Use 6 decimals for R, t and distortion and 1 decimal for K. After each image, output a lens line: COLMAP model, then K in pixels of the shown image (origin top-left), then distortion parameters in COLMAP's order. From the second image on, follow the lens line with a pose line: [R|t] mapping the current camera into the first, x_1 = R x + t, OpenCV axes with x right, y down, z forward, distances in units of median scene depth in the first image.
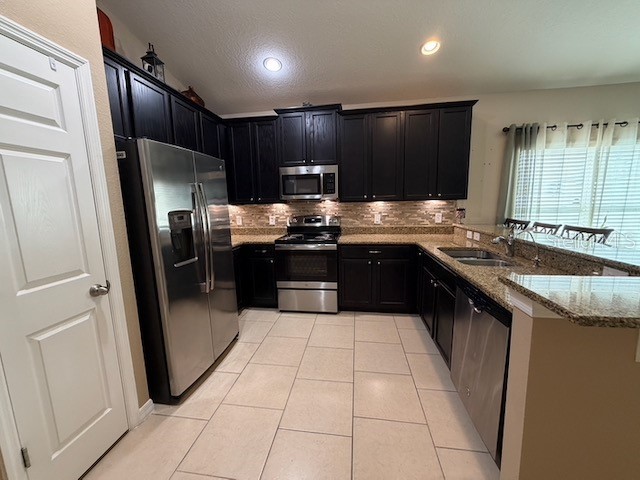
lens RADIAL K [[255.8, 0, 316.9], [0, 255.8, 239.7], [0, 0, 1]] dist [0.000503, 0.000032]
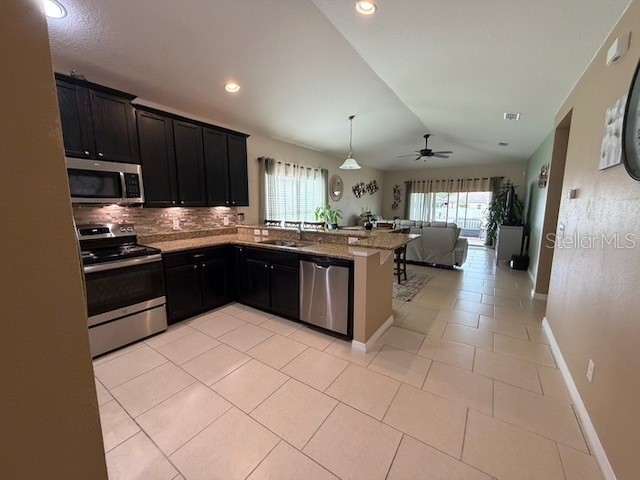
lens RADIAL K [[255.8, 0, 318.0], [0, 255.8, 240.3], [0, 0, 1]] dist [0.000503, 0.000032]
pose [[0.435005, -0.106159, 0.894148, -0.470136], [0.120809, 0.990928, 0.058876, -0.015765], [-0.892287, 0.082410, 0.443884, 0.093164]]
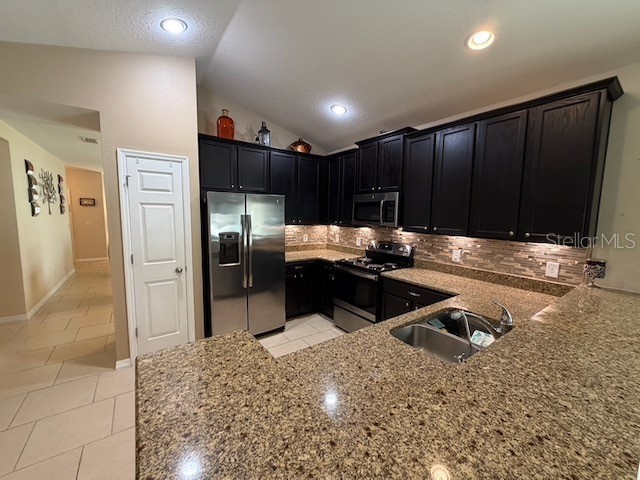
lens RADIAL K [[255.8, 0, 317.4], [0, 255.8, 240.5], [0, 0, 1]] dist [0.000503, 0.000032]
pose [[0.695237, 0.113779, -0.709718, 0.564970], [-0.138120, 0.990138, 0.023433, -0.099271], [0.705386, 0.081735, 0.704096, 0.149304]]
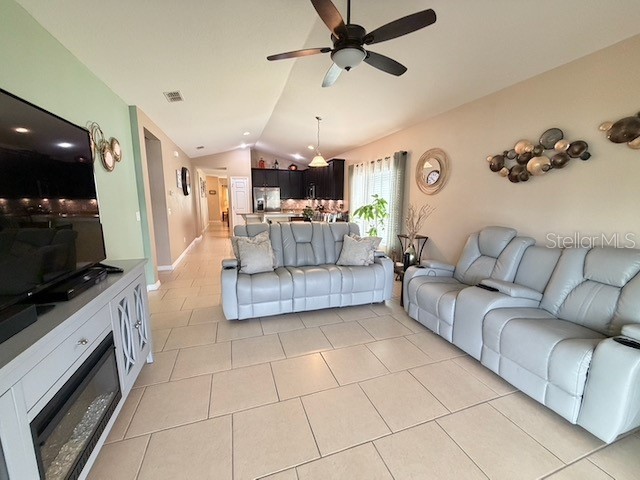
lens RADIAL K [[255.8, 0, 318.9], [0, 255.8, 239.7], [0, 0, 1]] dist [0.000503, 0.000032]
pose [[0.464413, 0.163319, -0.870429, 2.568916], [-0.144500, 0.983652, 0.107465, -0.033235], [0.873751, 0.075869, 0.480420, -0.201444]]
